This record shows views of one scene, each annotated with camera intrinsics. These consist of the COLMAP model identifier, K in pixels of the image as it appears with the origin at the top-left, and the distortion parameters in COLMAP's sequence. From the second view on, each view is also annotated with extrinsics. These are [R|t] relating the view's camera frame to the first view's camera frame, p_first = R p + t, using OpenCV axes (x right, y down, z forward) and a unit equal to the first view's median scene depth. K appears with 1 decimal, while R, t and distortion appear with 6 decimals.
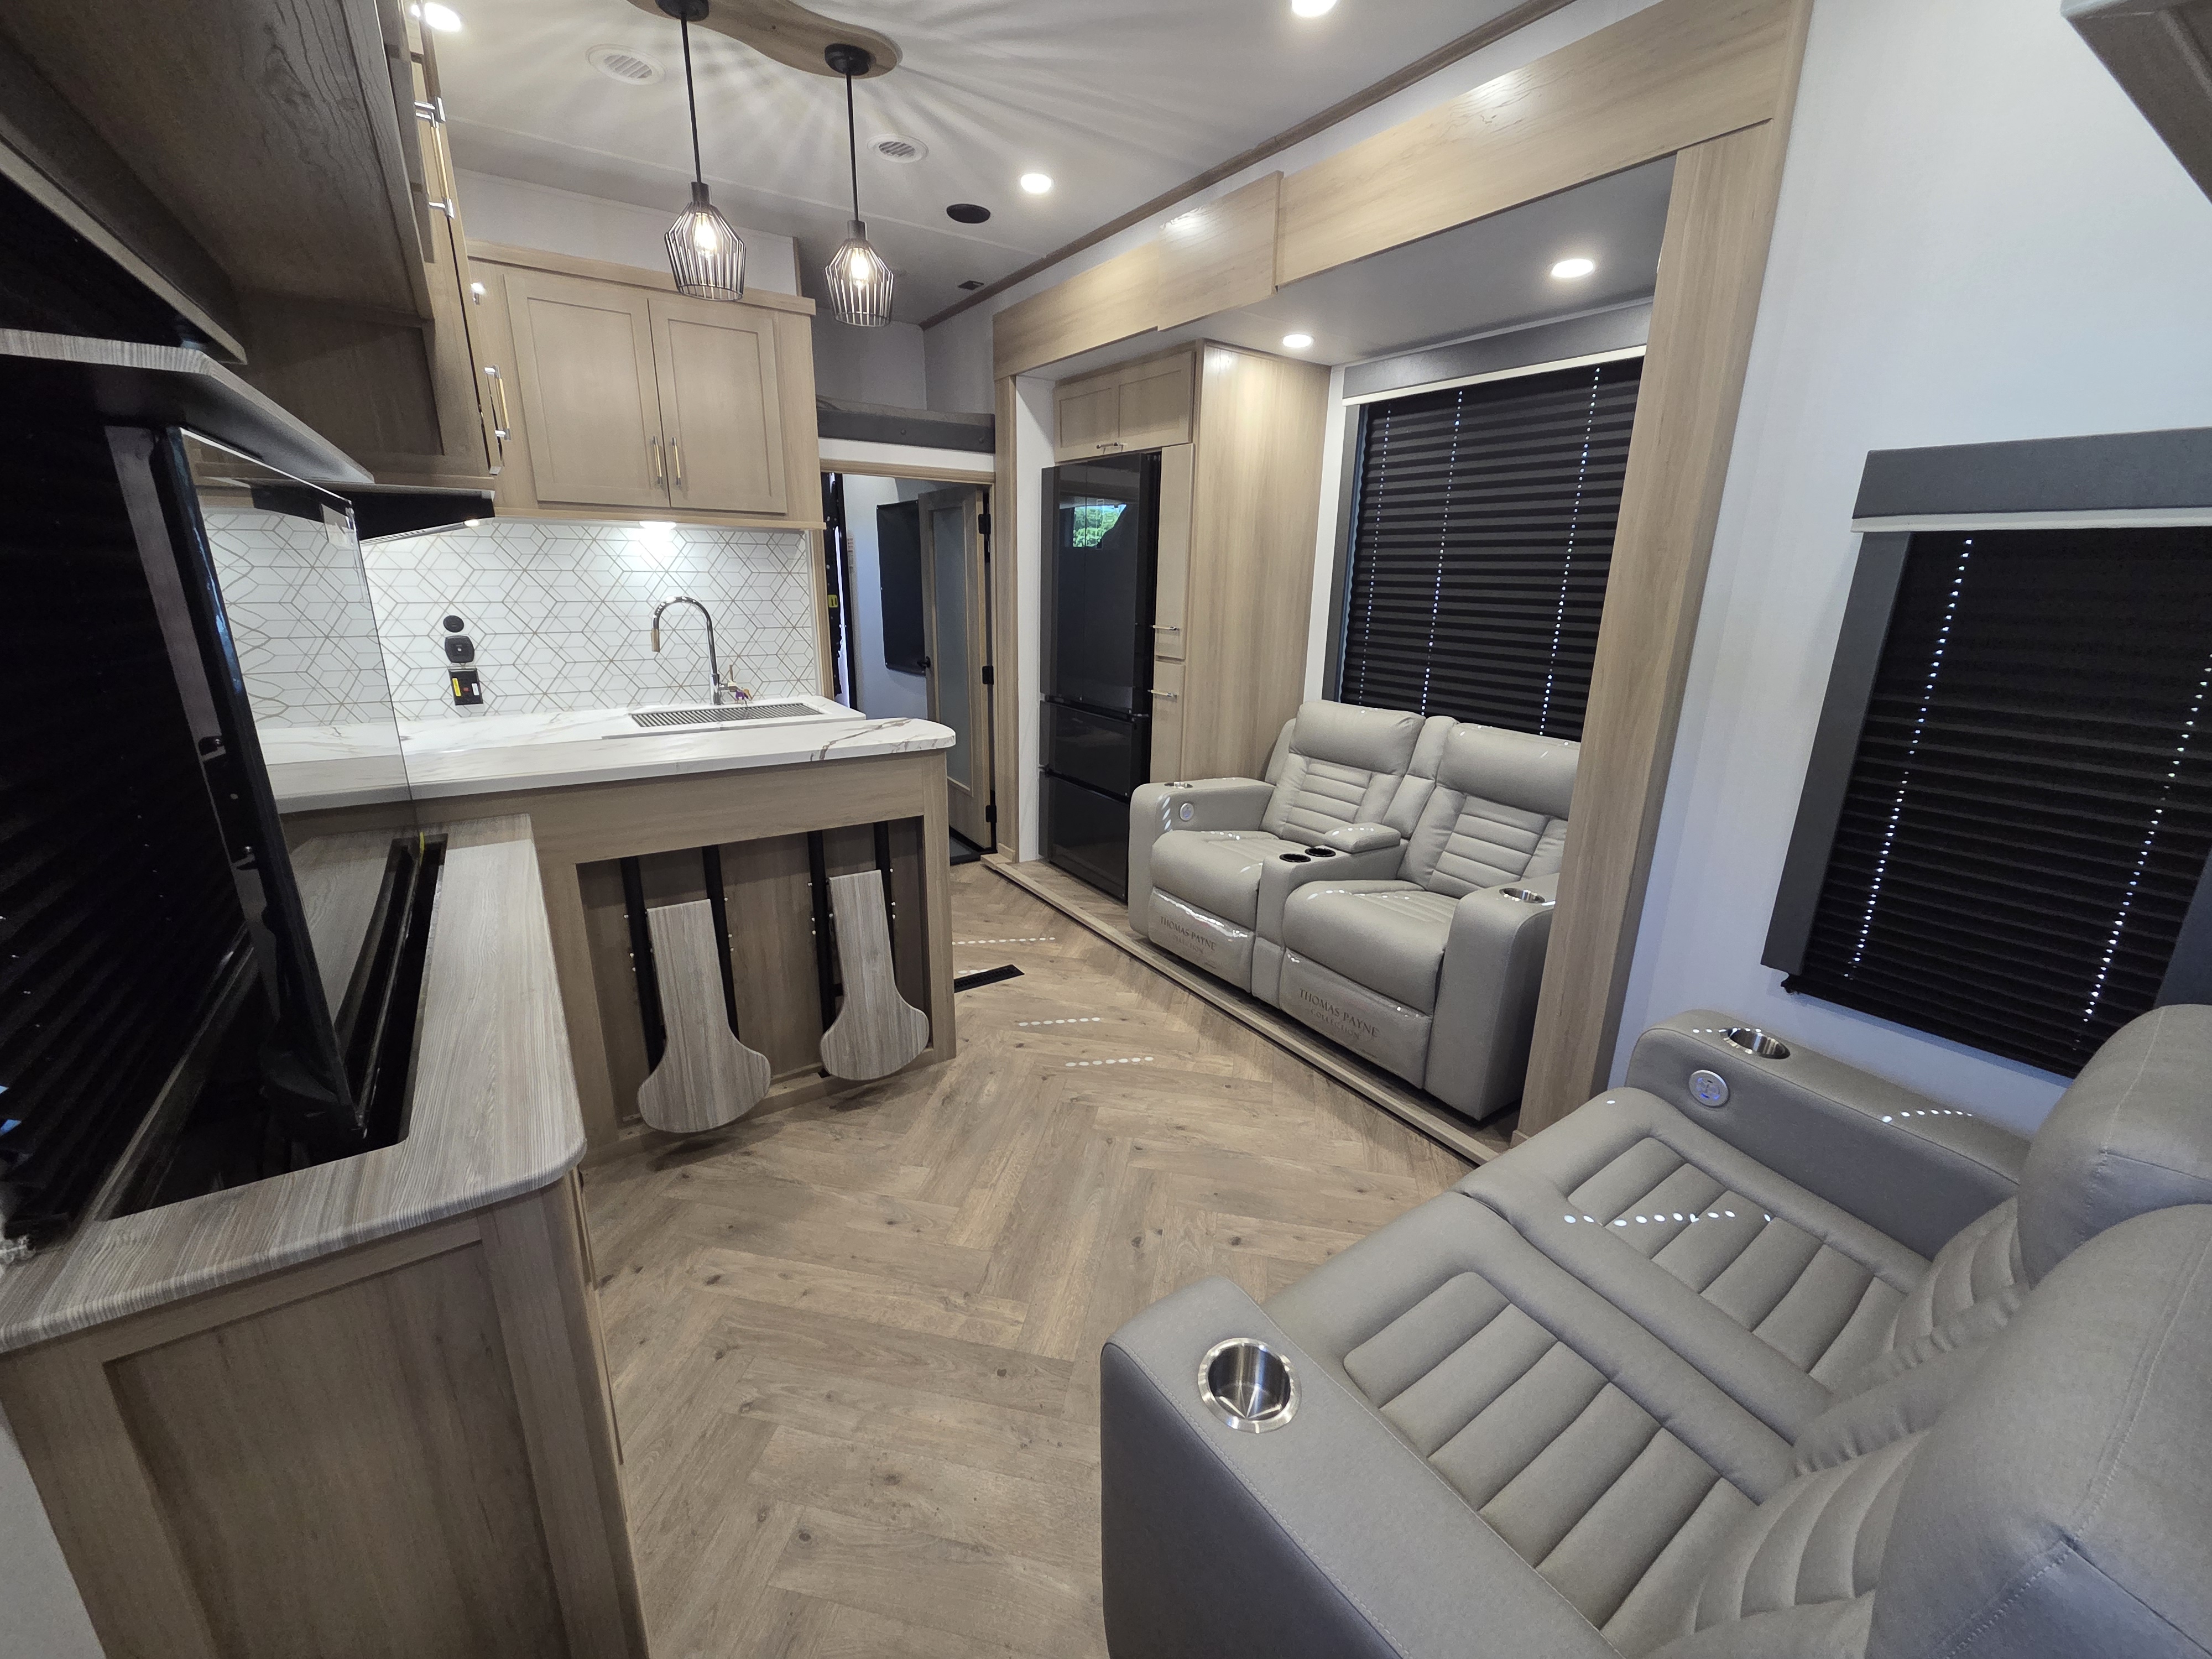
lens RADIAL K [[887.0, 0, 1112.1], [0, 887.0, 828.7], [0, 0, 1]] dist [-0.020158, -0.000005]
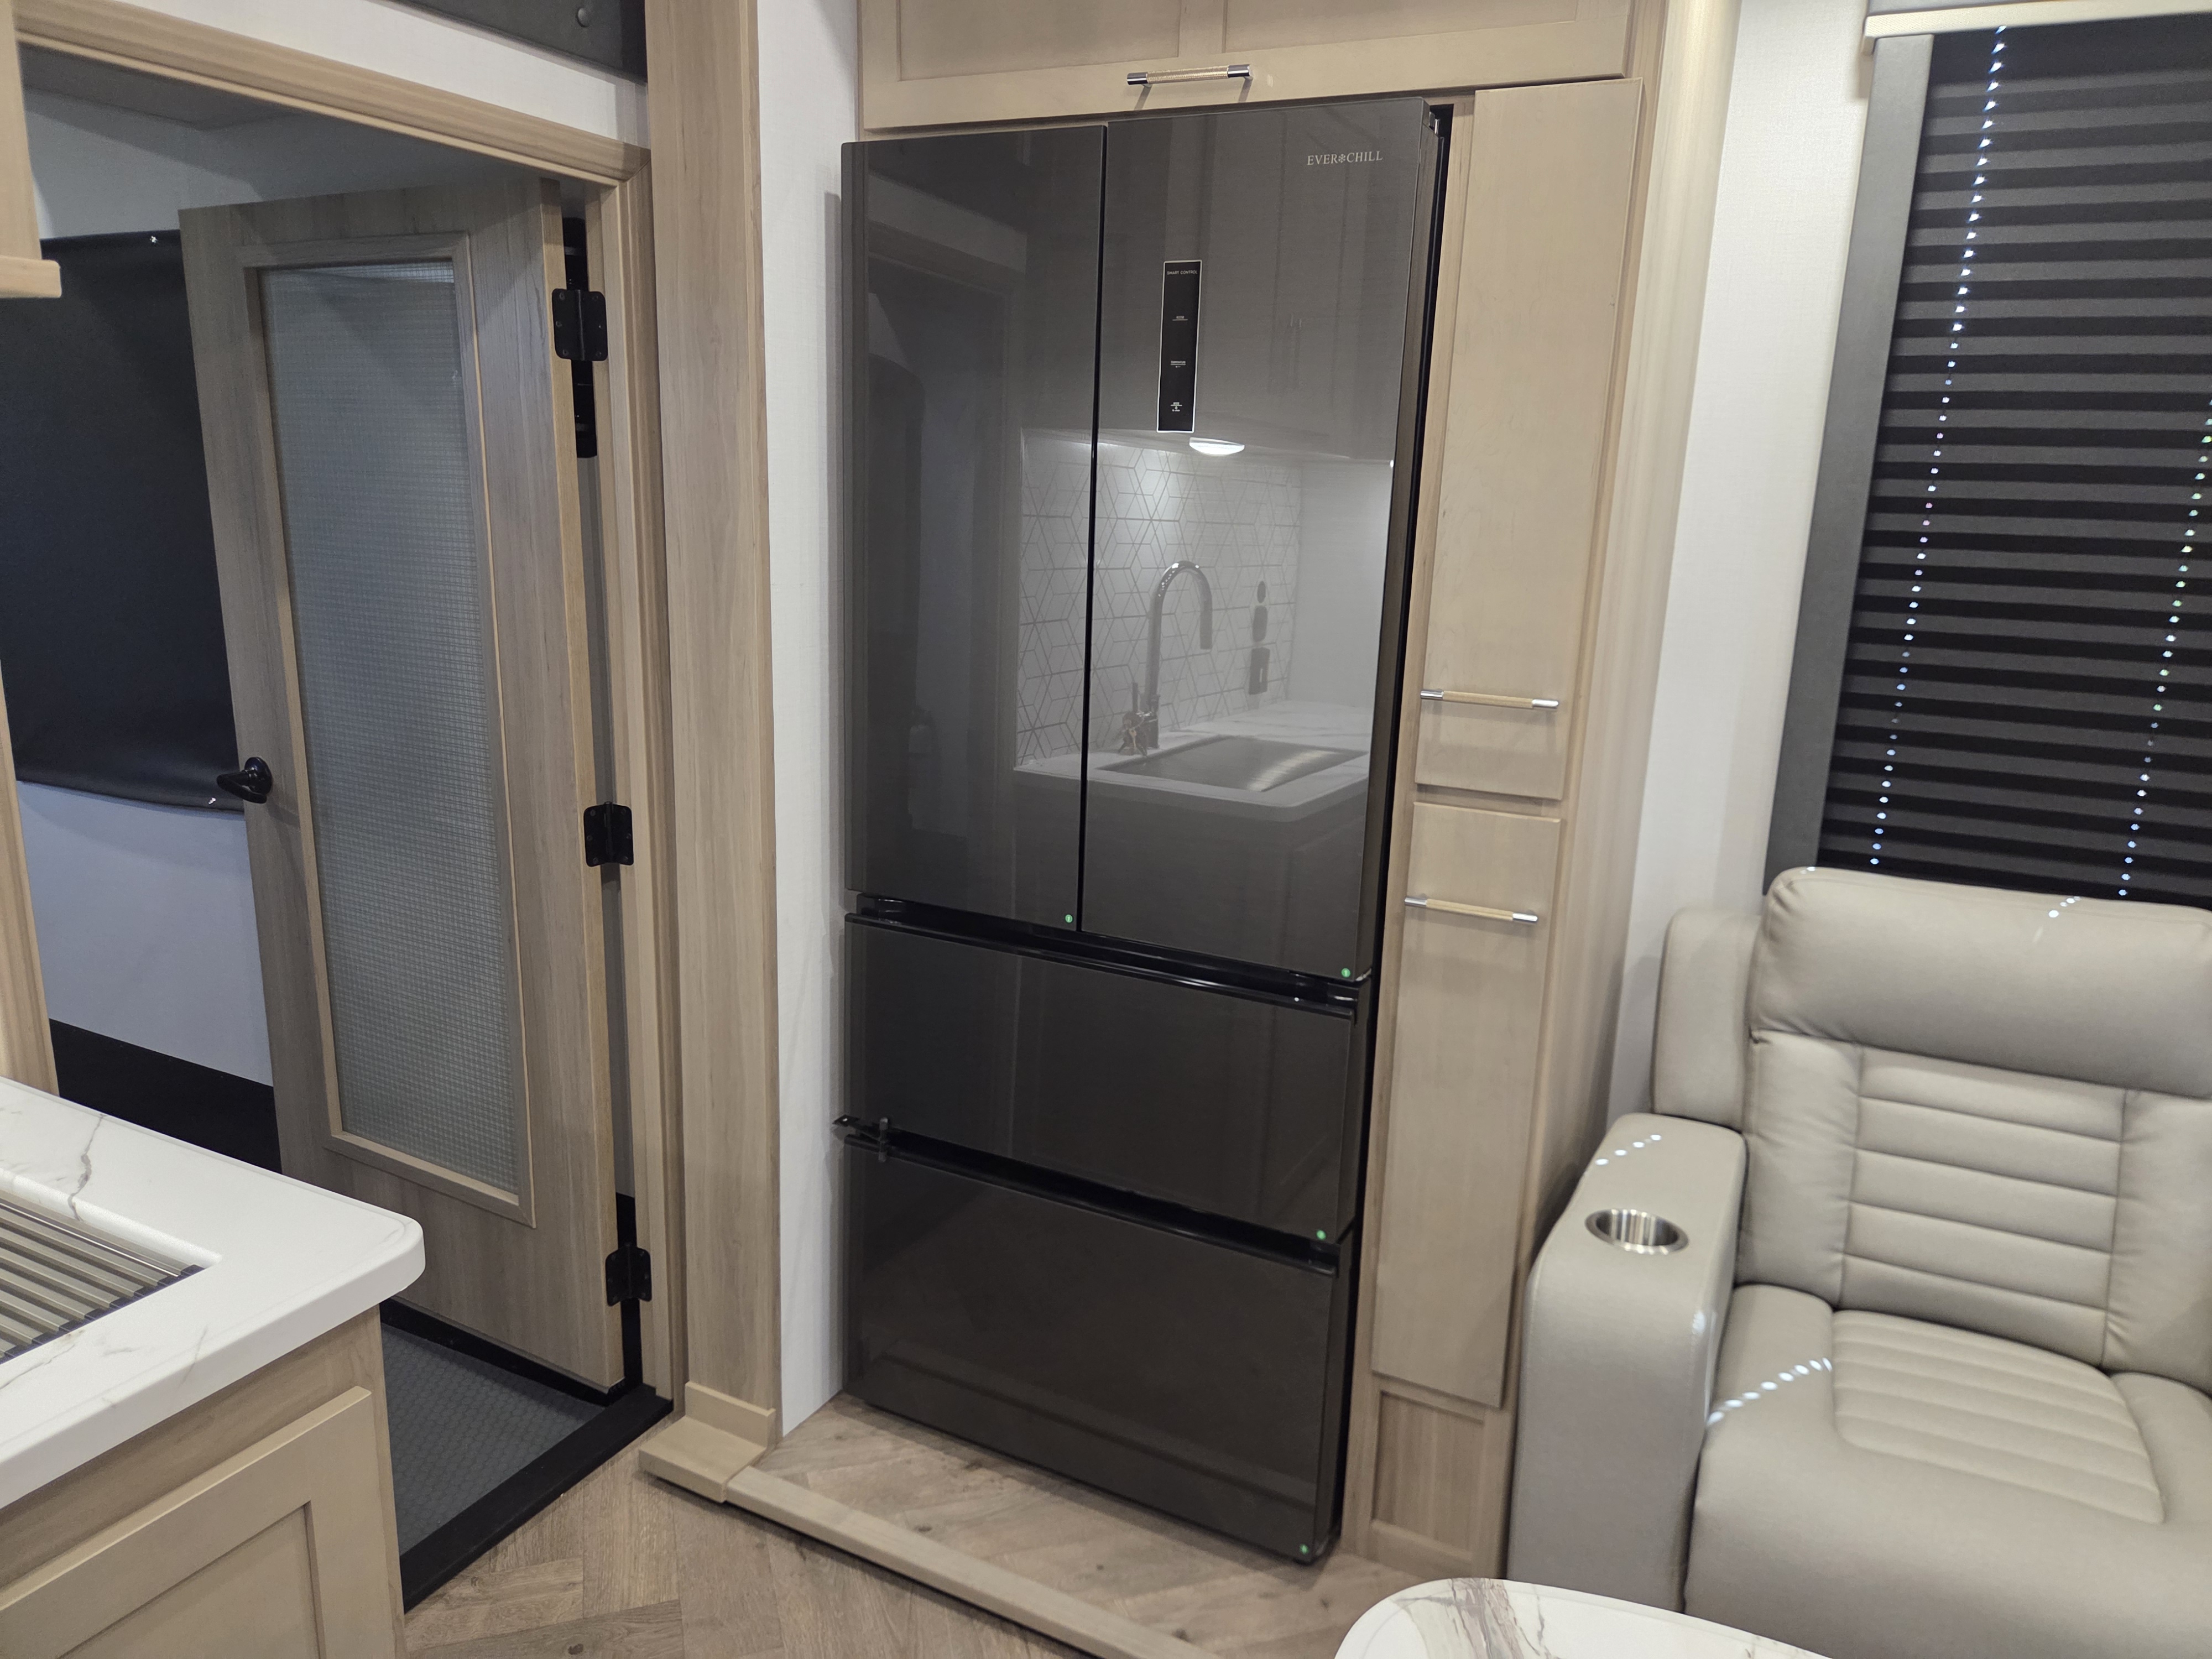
lens RADIAL K [[1496.4, 0, 1121.8], [0, 1496.4, 812.6], [0, 0, 1]] dist [0.040955, -0.032175]
pose [[0.872057, -0.099781, 0.479125, -0.308387], [0.121897, 0.992427, -0.015184, -0.205059], [-0.473981, 0.071646, 0.877615, 0.646562]]
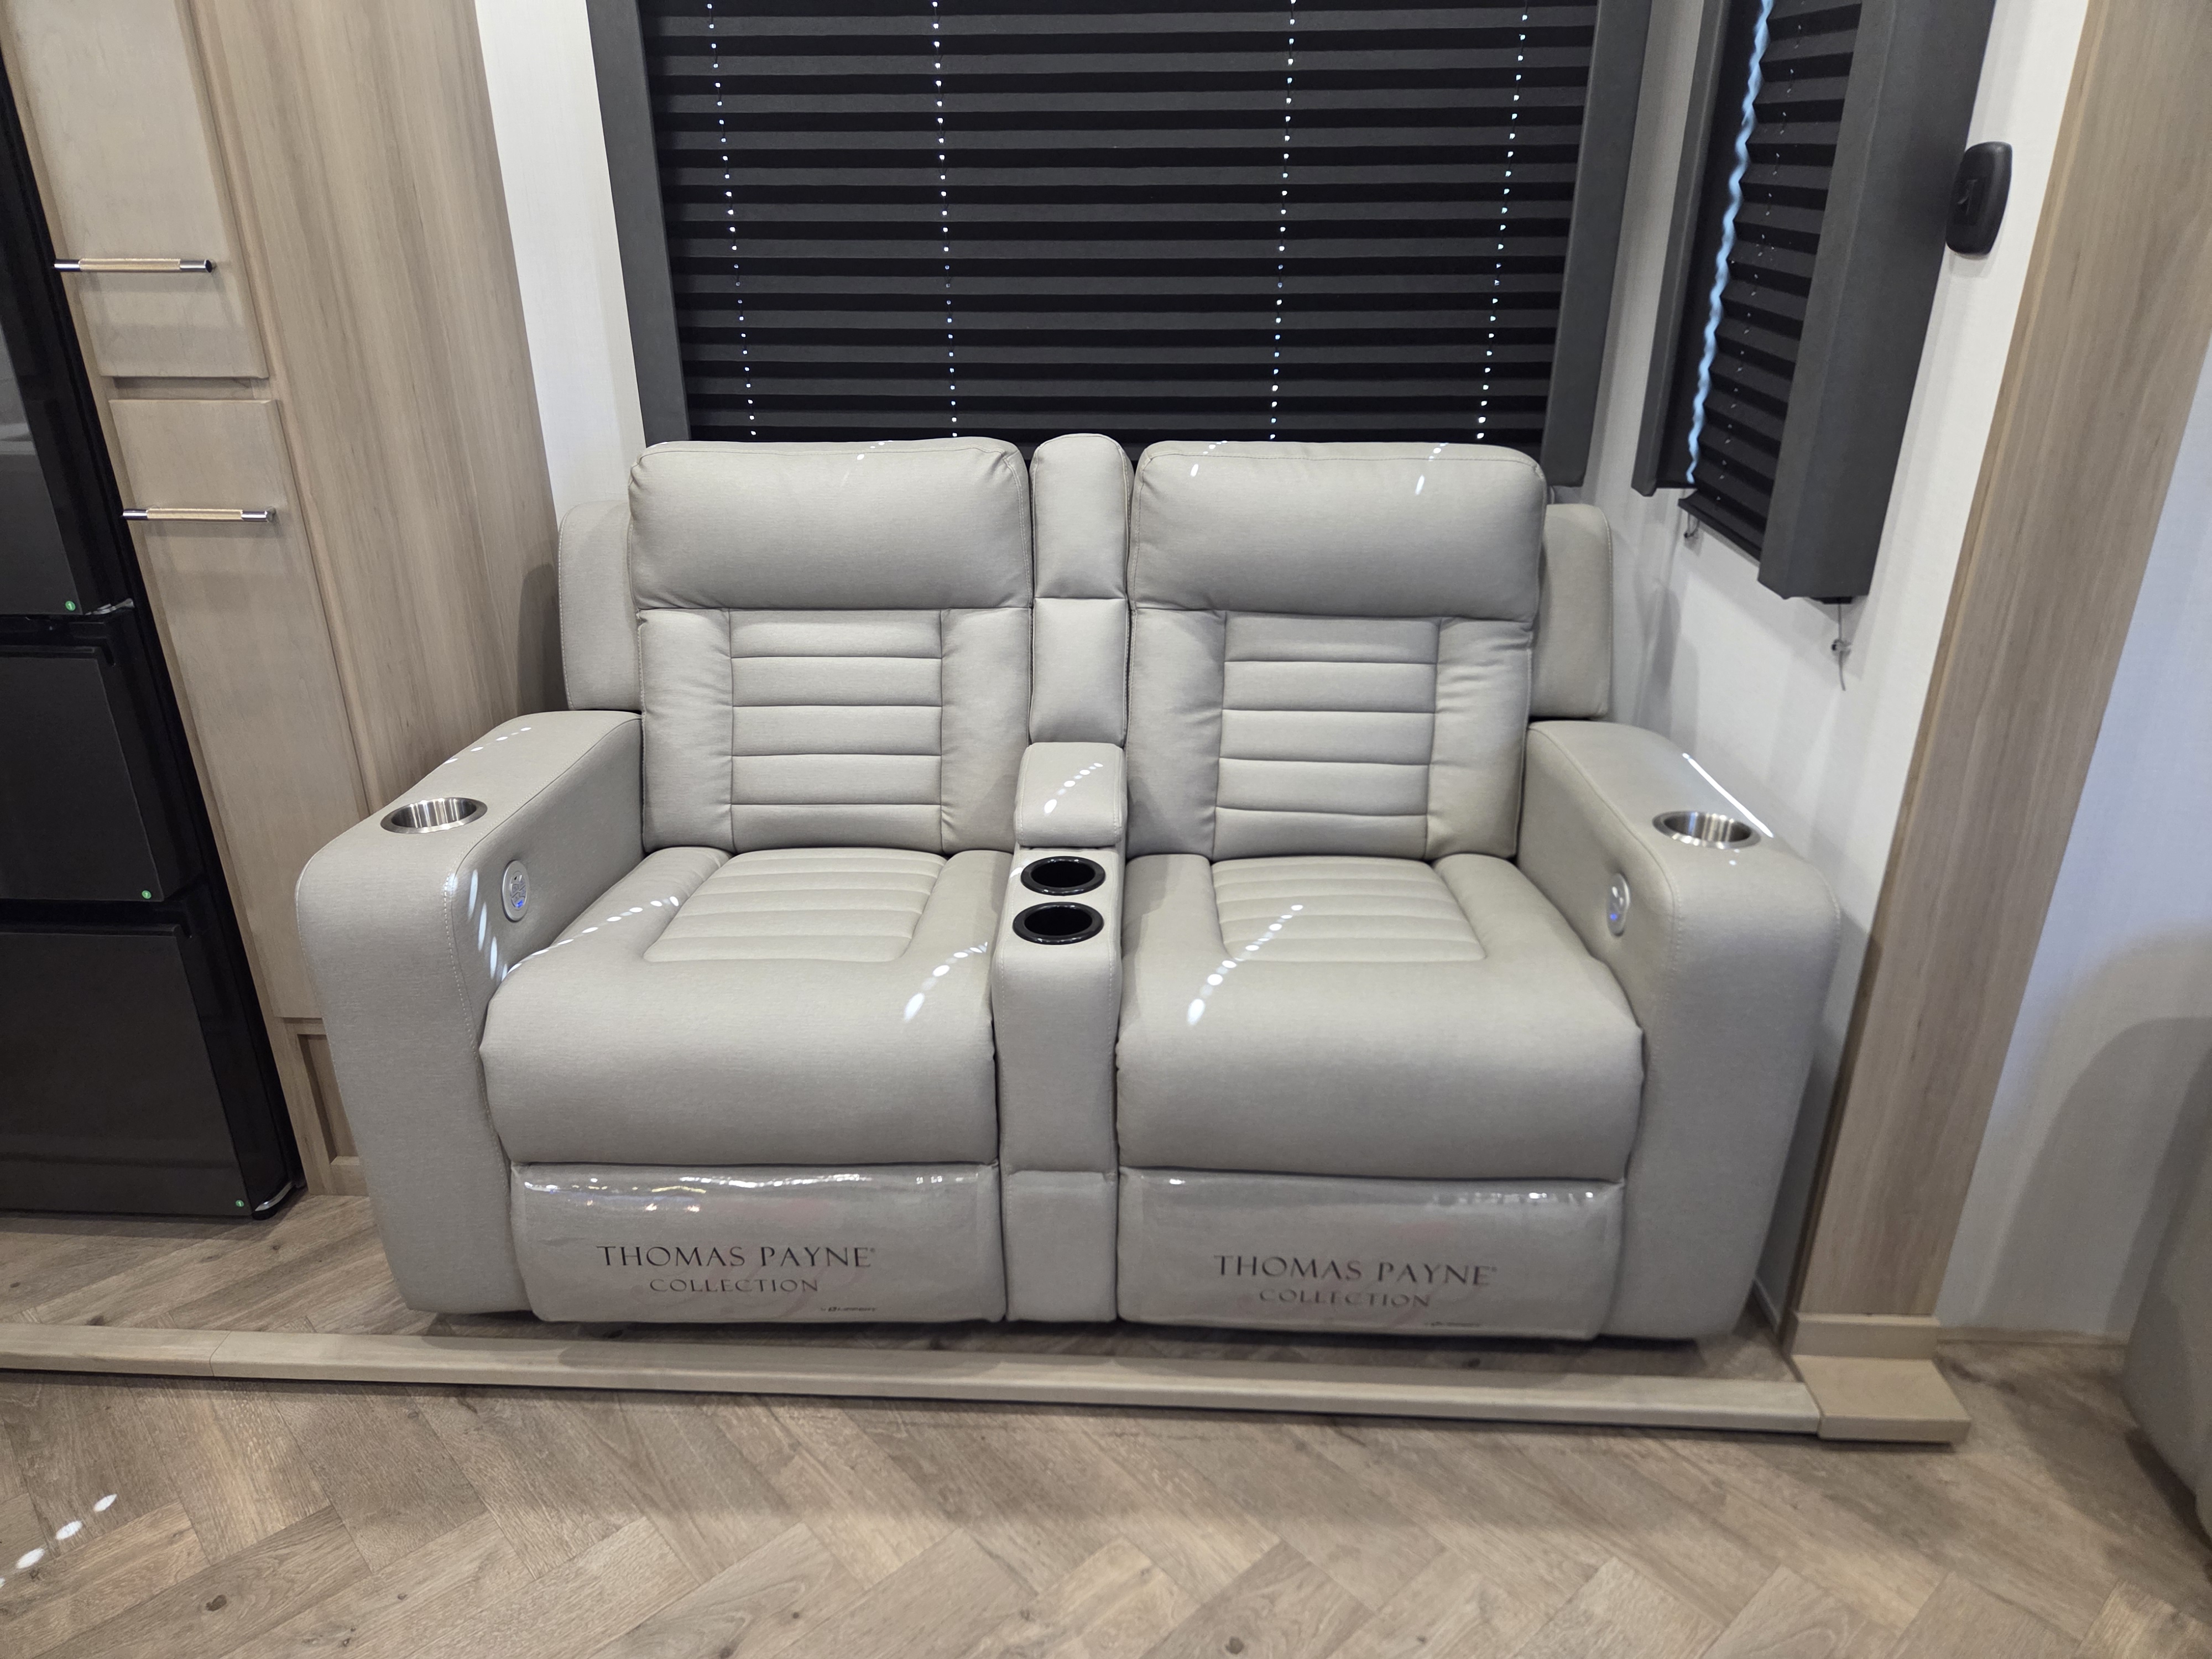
lens RADIAL K [[1496.4, 0, 1095.0], [0, 1496.4, 825.6], [0, 0, 1]] dist [0.040955, -0.032175]
pose [[0.597568, -0.351835, 0.720503, -0.160491], [0.236986, 0.935940, 0.260487, -0.127201], [-0.765996, 0.015091, 0.642668, 0.522745]]
